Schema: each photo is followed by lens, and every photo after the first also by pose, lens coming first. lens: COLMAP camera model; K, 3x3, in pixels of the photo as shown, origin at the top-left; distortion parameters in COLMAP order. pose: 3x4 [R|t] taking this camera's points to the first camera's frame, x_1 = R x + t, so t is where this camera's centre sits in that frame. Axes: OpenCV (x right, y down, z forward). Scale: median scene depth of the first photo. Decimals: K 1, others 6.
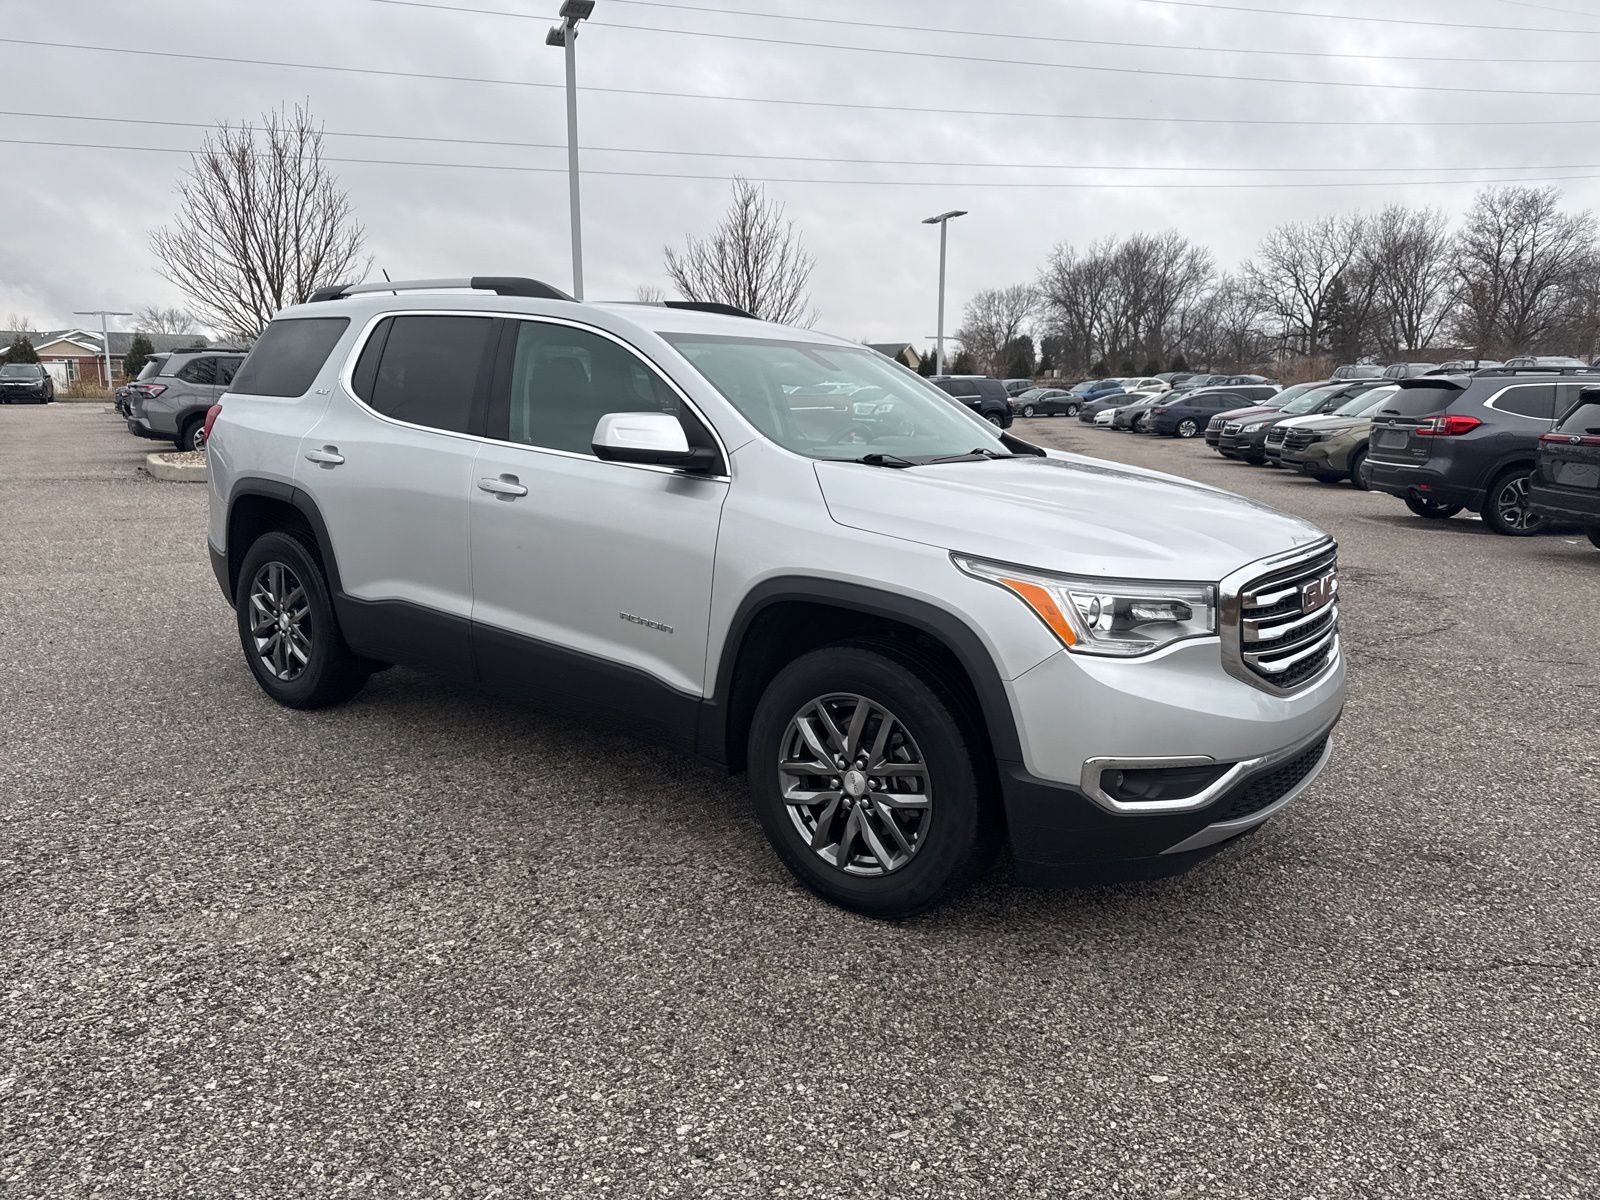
lens RADIAL K [[1110.3, 0, 805.8], [0, 1110.3, 593.6], [0, 0, 1]] dist [0.048008, -0.063898]
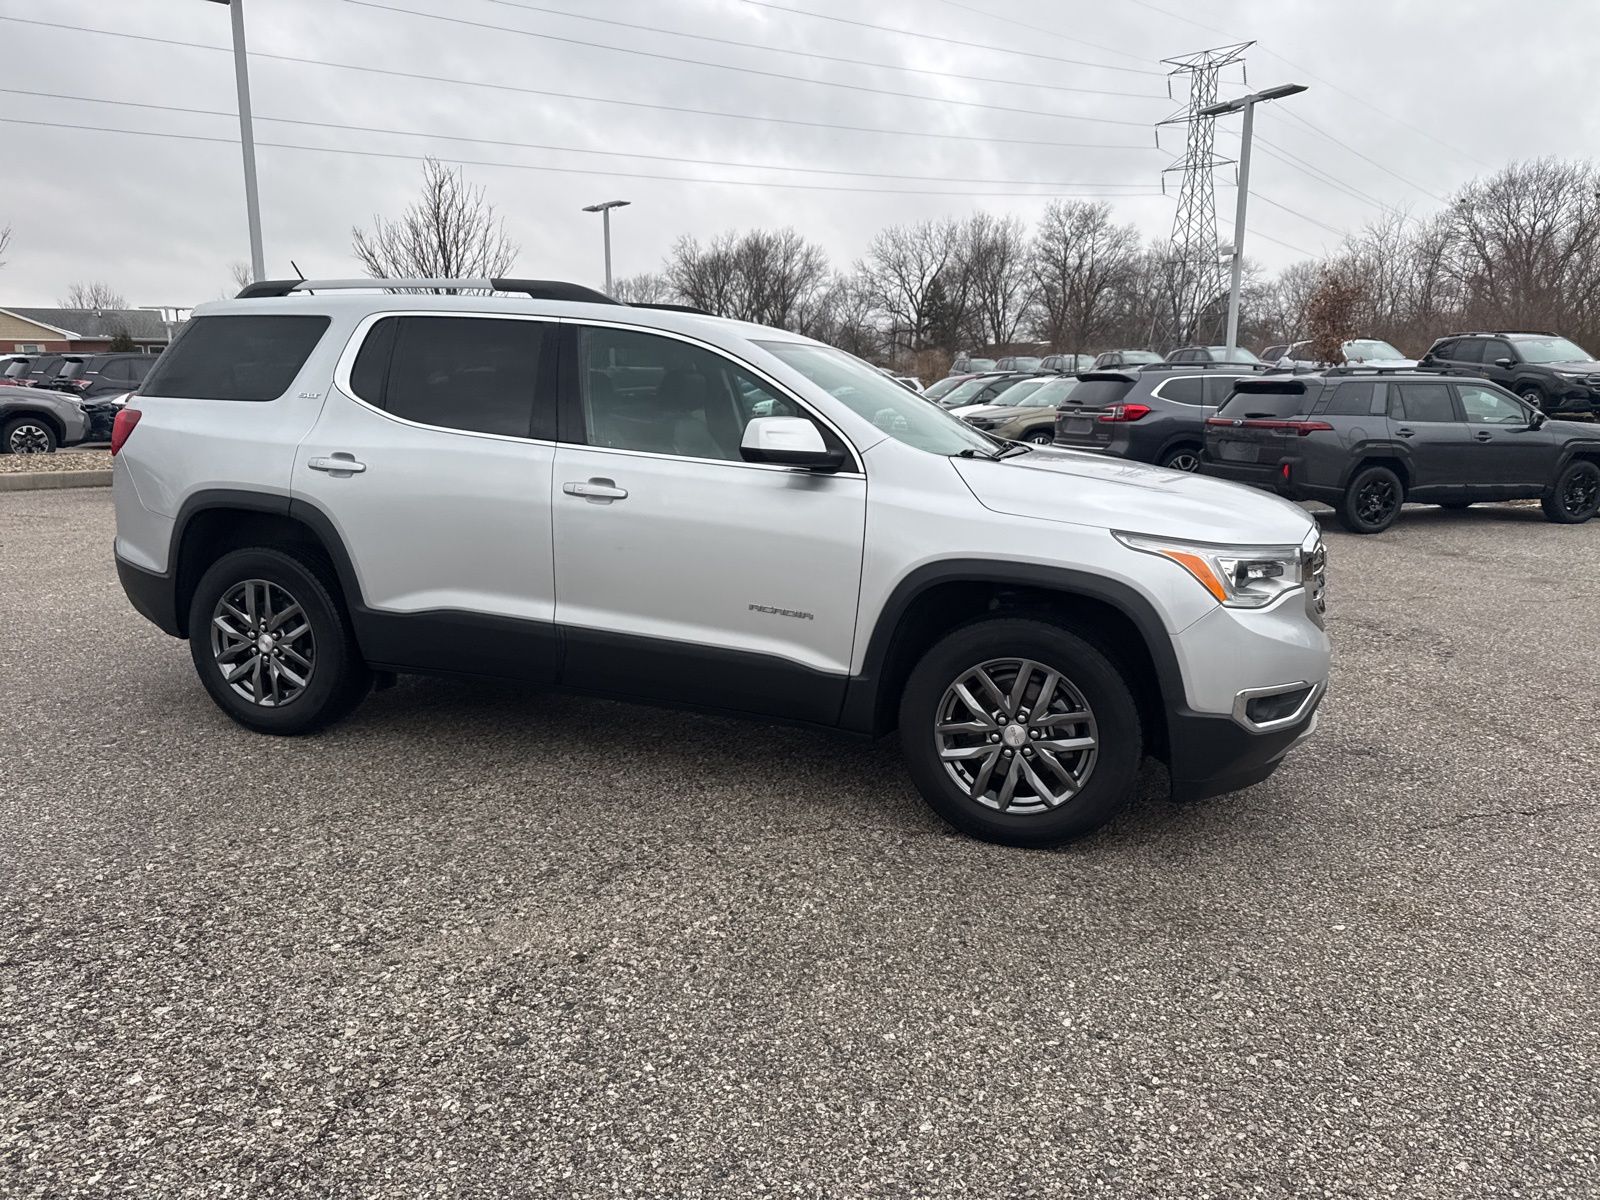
lens RADIAL K [[1107.2, 0, 804.3], [0, 1107.2, 596.7], [0, 0, 1]] dist [0.078773, -0.105227]
pose [[0.948950, -0.063289, 0.309011, -0.462955], [0.059840, 0.997995, 0.020637, -0.009132], [-0.309698, -0.001093, 0.950834, -0.028791]]
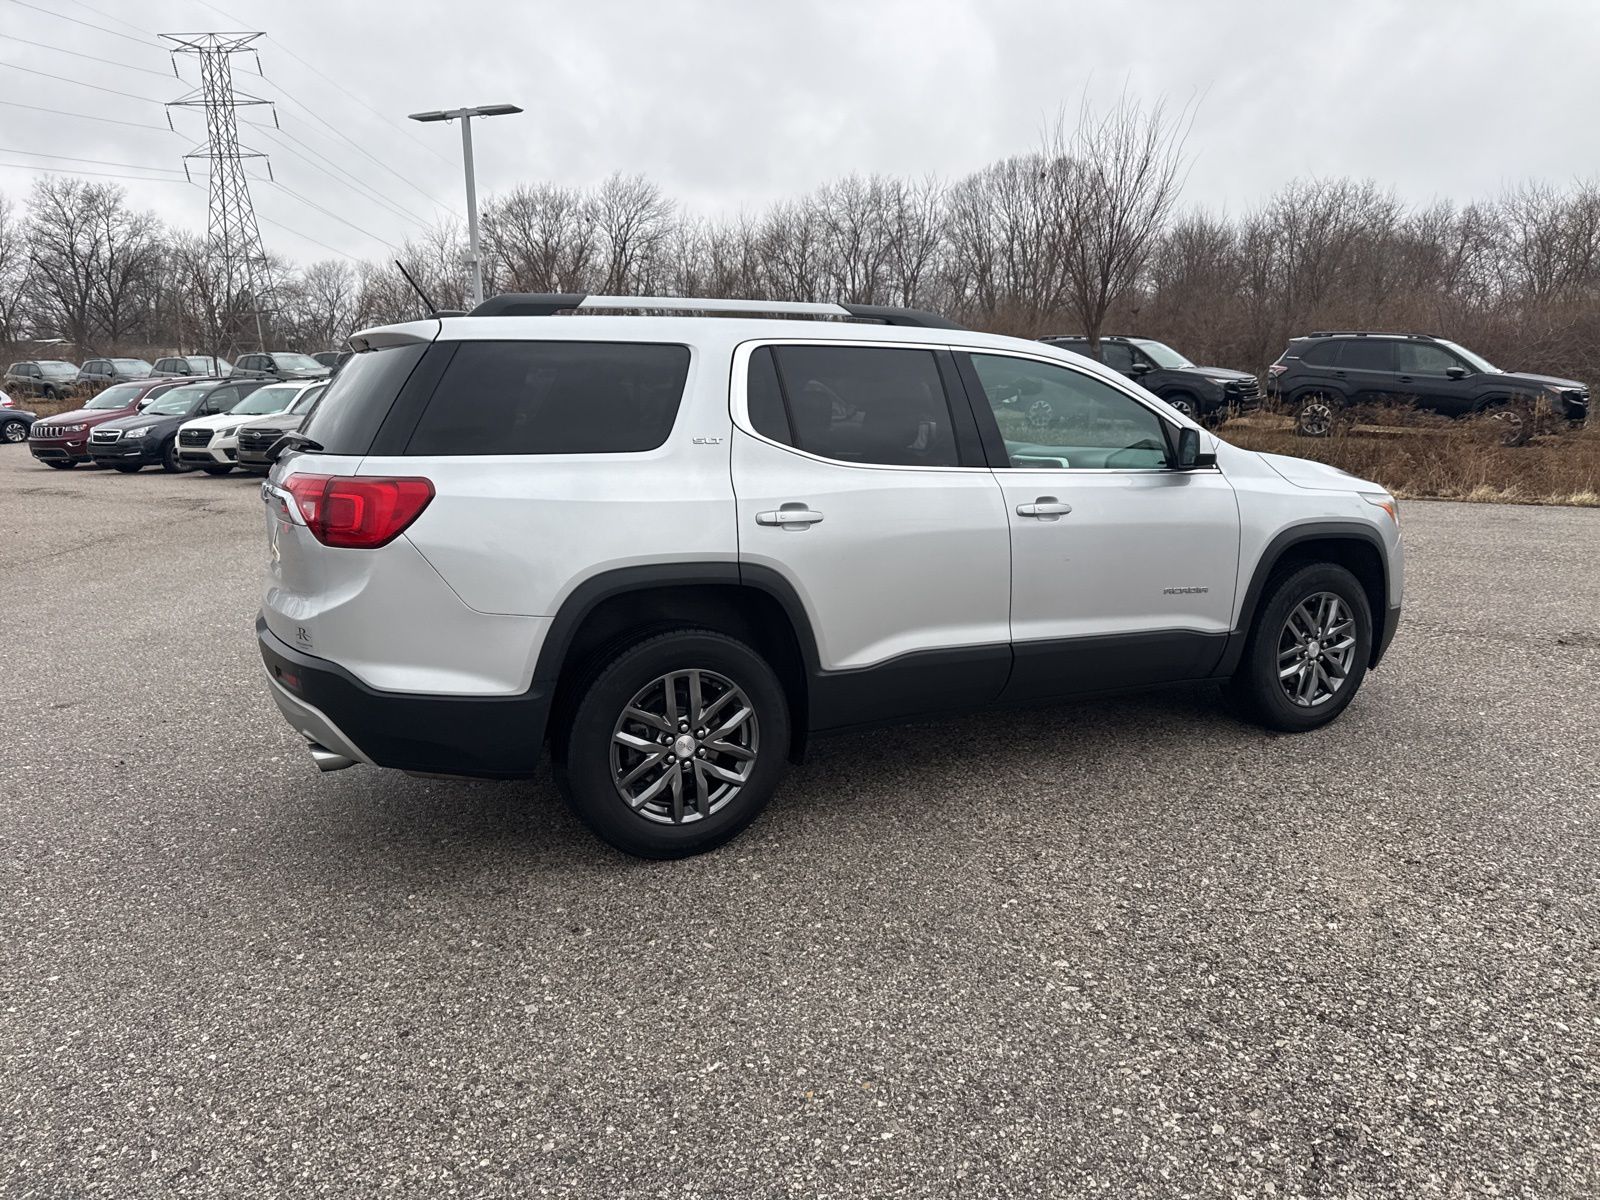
lens RADIAL K [[1110.3, 0, 805.8], [0, 1110.3, 593.6], [0, 0, 1]] dist [0.048008, -0.063898]
pose [[0.436611, -0.191143, 0.879111, -1.507567], [0.185395, 0.975312, 0.119983, -0.211919], [-0.880341, 0.110596, 0.461269, 0.806616]]
